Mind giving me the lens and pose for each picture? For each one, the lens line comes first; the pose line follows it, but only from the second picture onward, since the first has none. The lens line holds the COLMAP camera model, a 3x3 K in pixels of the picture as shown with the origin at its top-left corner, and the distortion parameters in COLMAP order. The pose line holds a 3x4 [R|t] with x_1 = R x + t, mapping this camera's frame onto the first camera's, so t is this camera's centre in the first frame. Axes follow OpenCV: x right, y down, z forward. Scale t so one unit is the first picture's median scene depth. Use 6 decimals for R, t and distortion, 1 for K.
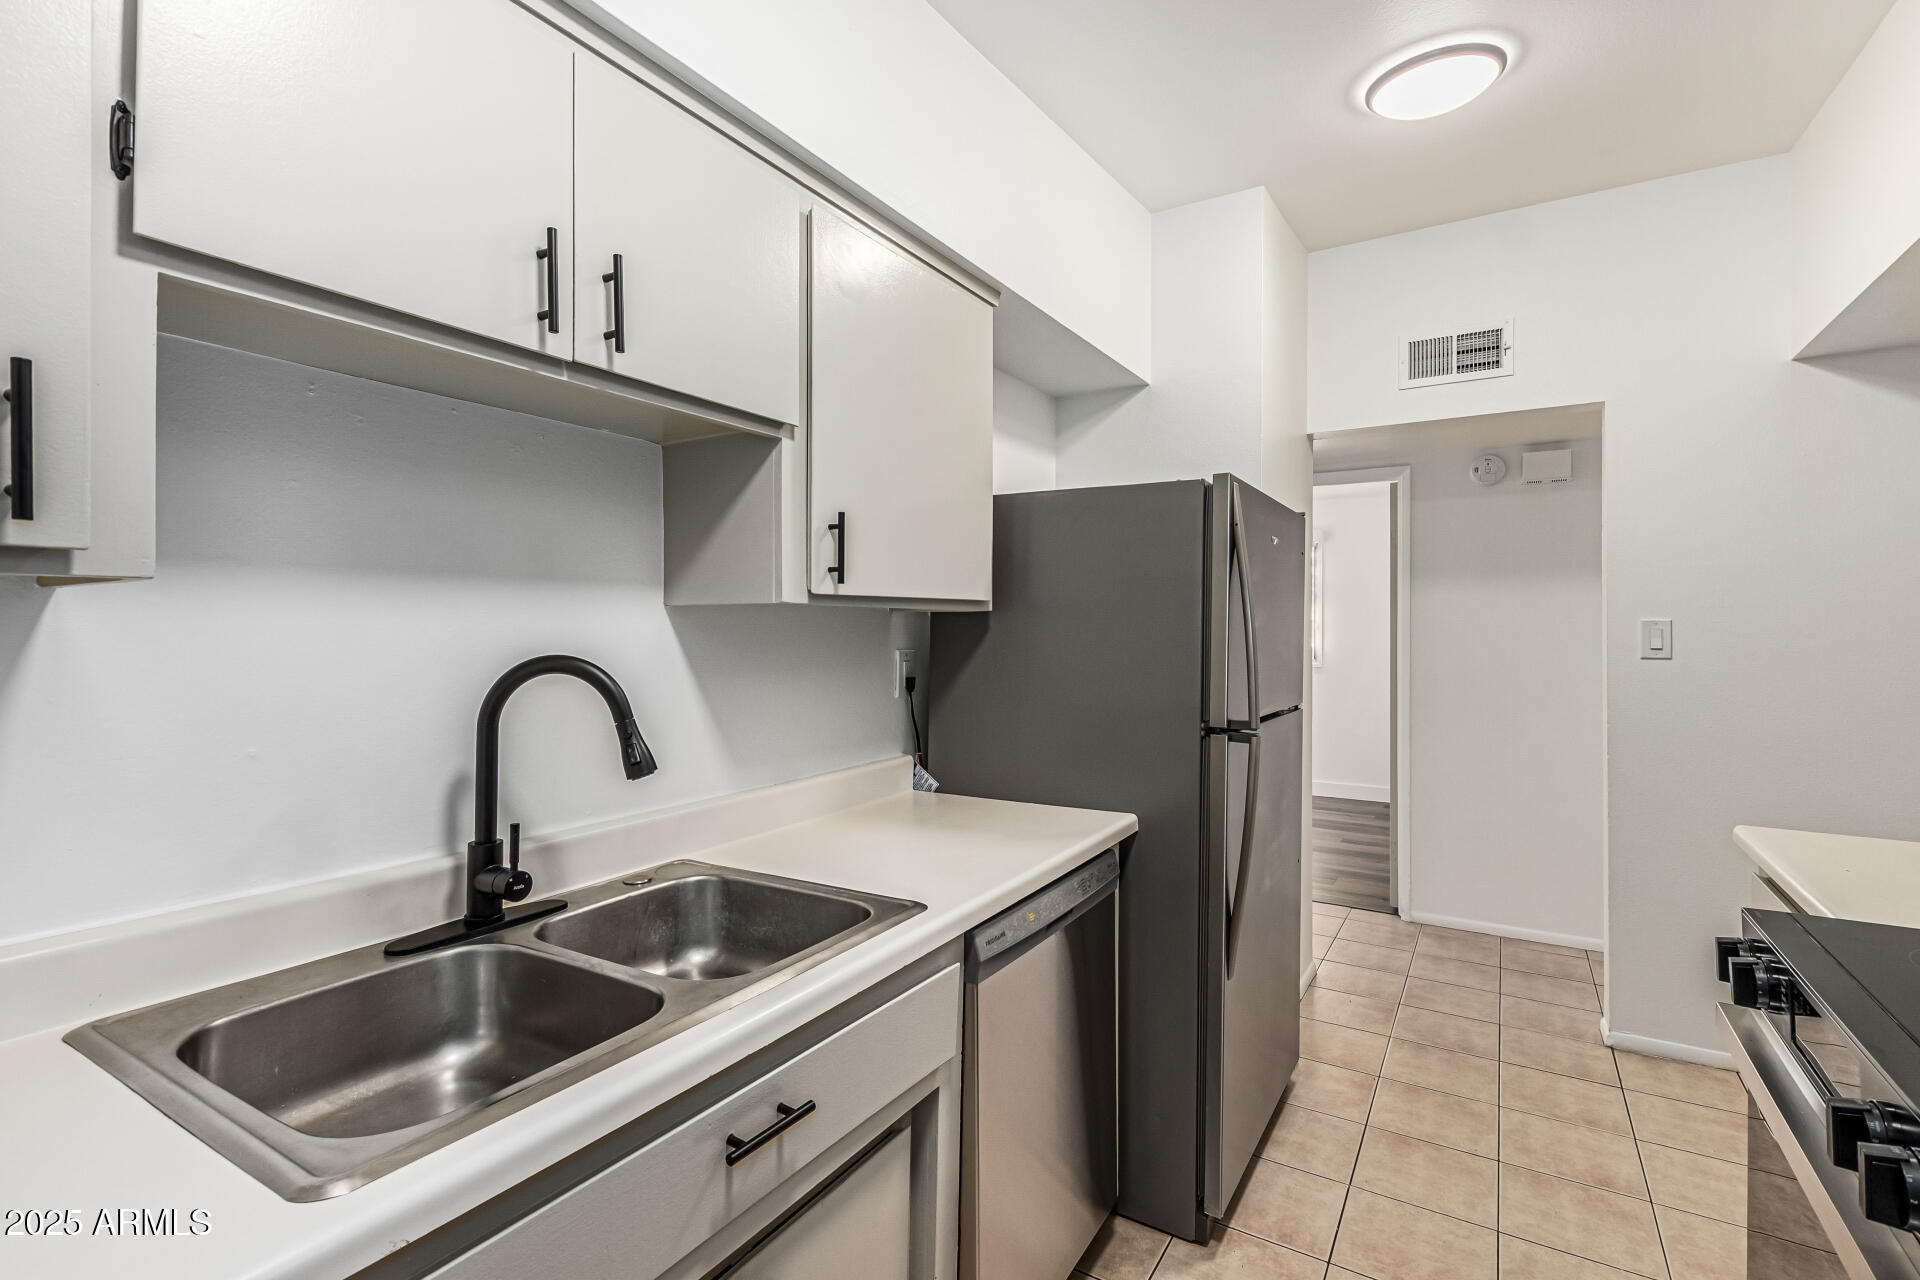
lens RADIAL K [[883.5, 0, 963.4], [0, 883.5, 615.8], [0, 0, 1]] dist [0.002979, -0.000674]
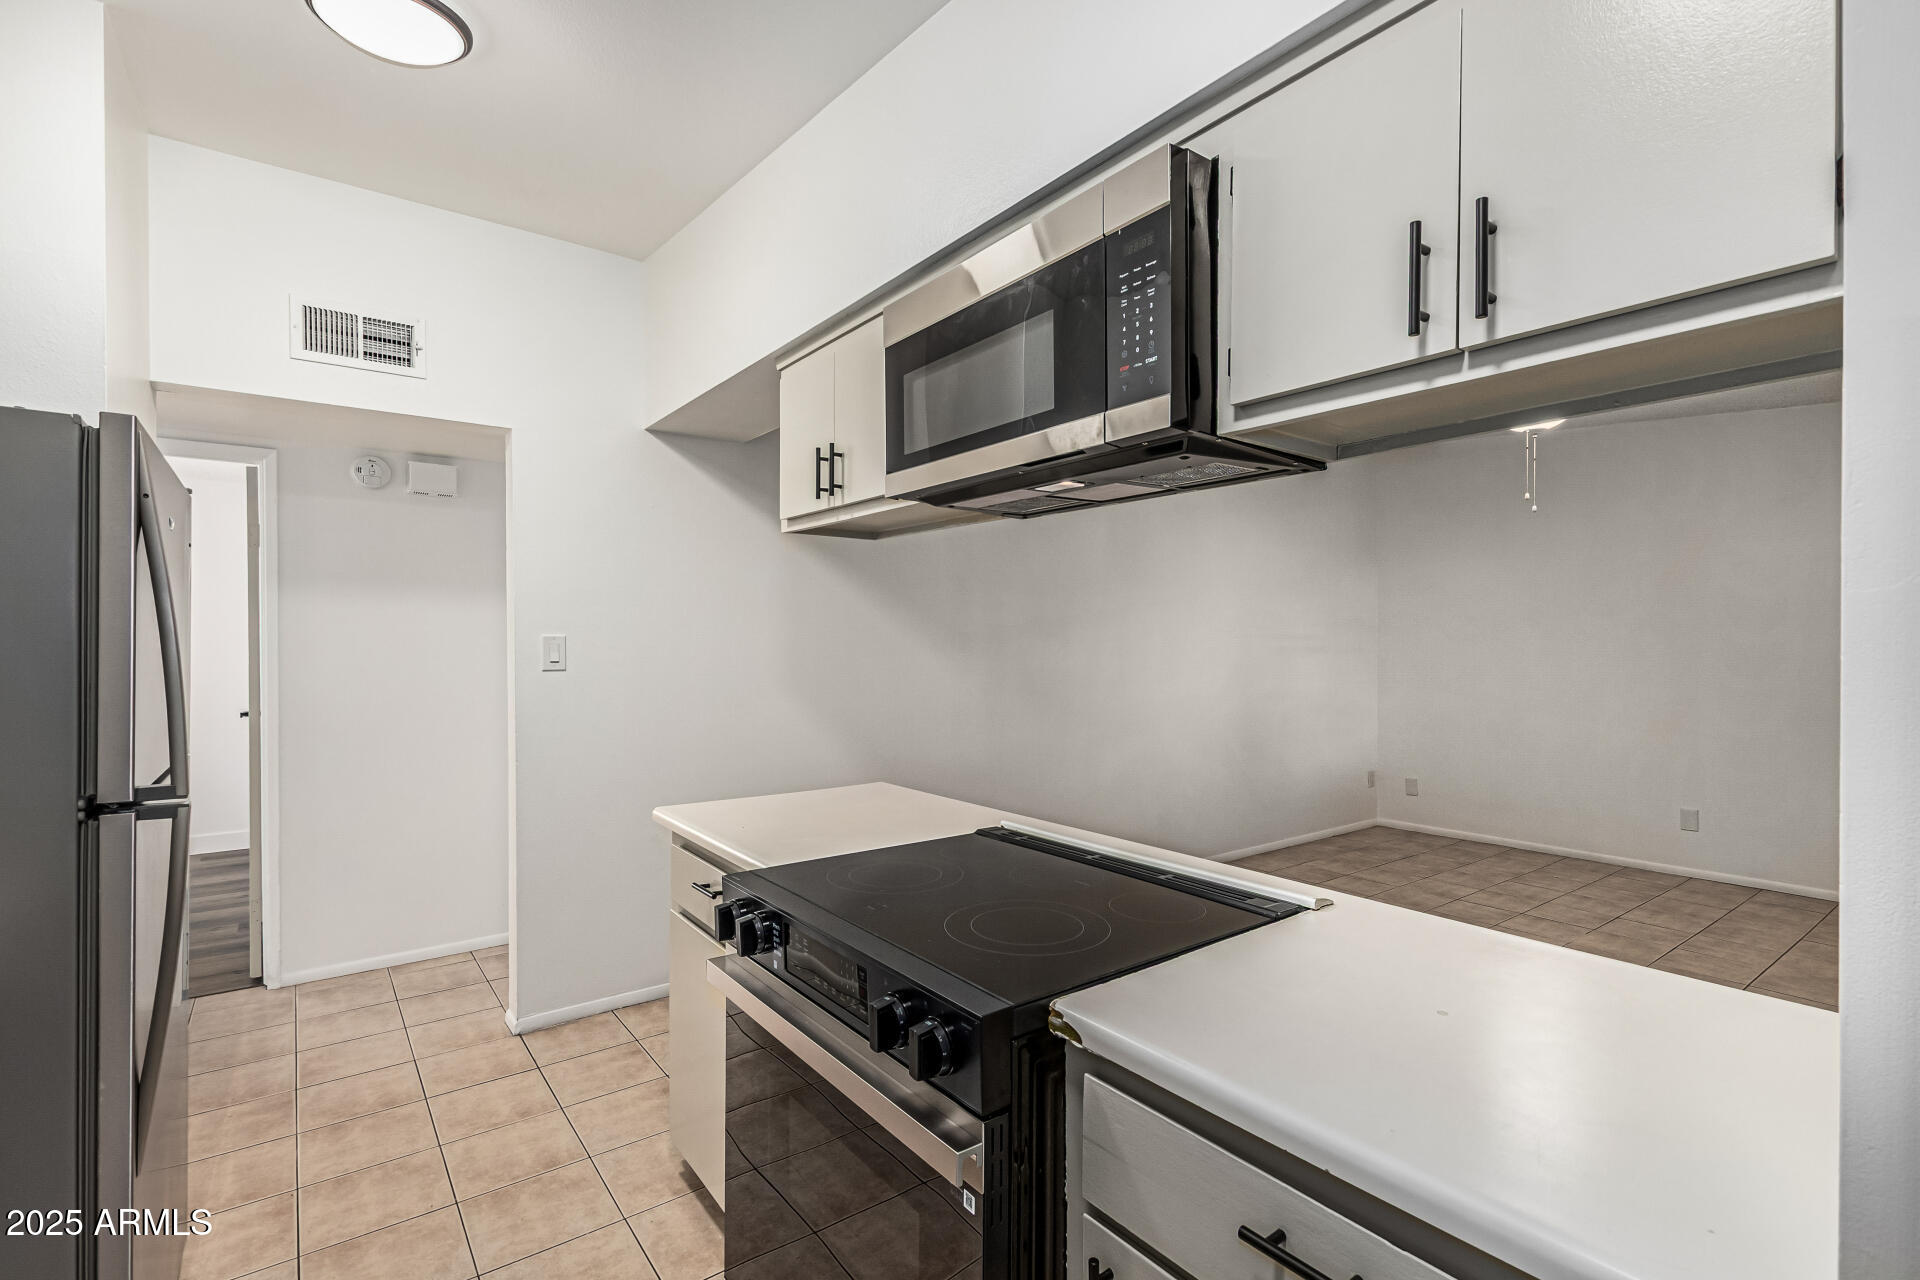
lens RADIAL K [[874.5, 0, 961.7], [0, 874.5, 642.4], [0, 0, 1]] dist [0.006172, -0.003462]
pose [[0.360959, -0.005258, 0.932567, -0.059501], [-0.012195, 0.999872, 0.010358, -0.004196], [-0.932502, -0.015112, 0.360849, 0.121624]]
